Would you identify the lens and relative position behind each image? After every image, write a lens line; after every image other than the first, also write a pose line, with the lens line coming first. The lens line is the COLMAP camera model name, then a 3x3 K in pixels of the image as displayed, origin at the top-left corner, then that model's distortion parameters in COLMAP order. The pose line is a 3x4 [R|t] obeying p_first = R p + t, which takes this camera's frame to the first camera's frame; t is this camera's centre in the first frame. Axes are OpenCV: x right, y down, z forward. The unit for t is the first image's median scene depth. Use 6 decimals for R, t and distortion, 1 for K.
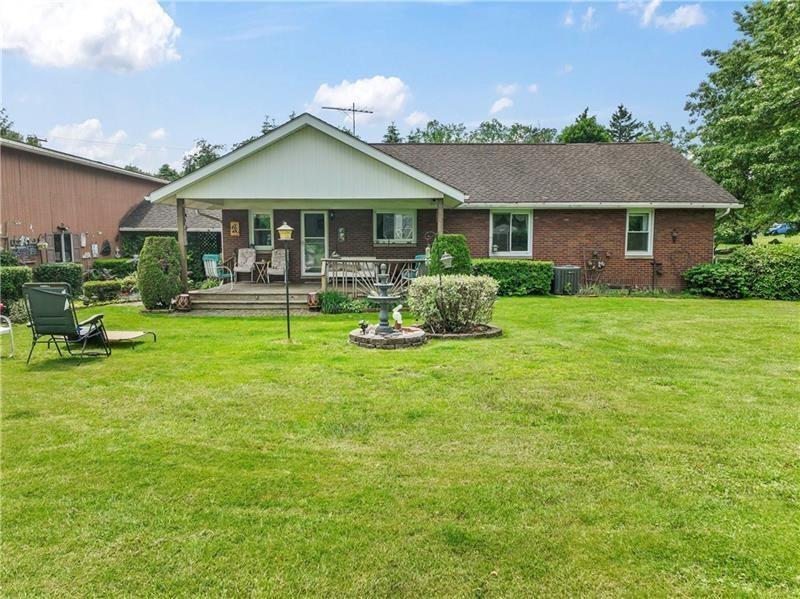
lens RADIAL K [[564.5, 0, 398.0], [0, 564.5, 305.0], [0, 0, 1]] dist [0.018848, 0.000223]
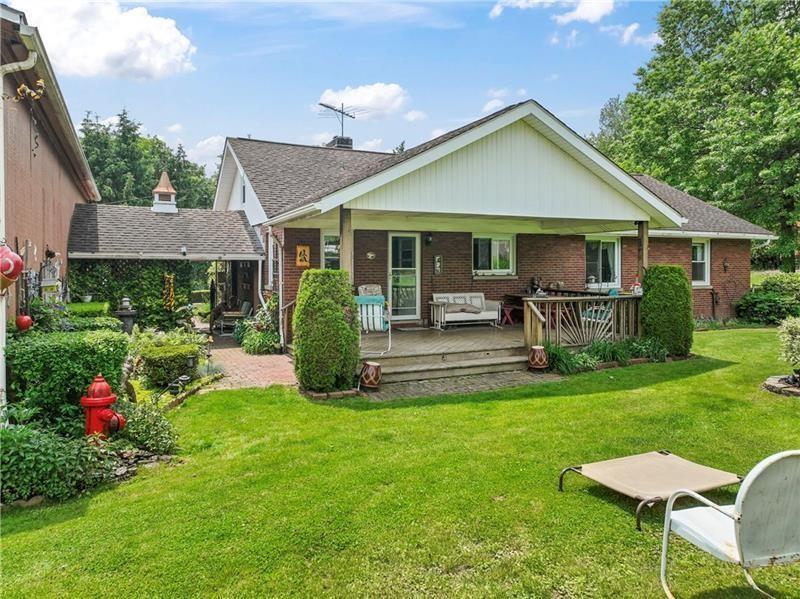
lens RADIAL K [[564.5, 0, 399.4], [0, 564.5, 293.3], [0, 0, 1]] dist [0.018848, 0.000223]
pose [[0.909409, -0.021461, 0.415349, -0.469224], [0.048797, 0.997276, -0.055312, -0.045064], [-0.413031, 0.070569, 0.907979, 0.322992]]
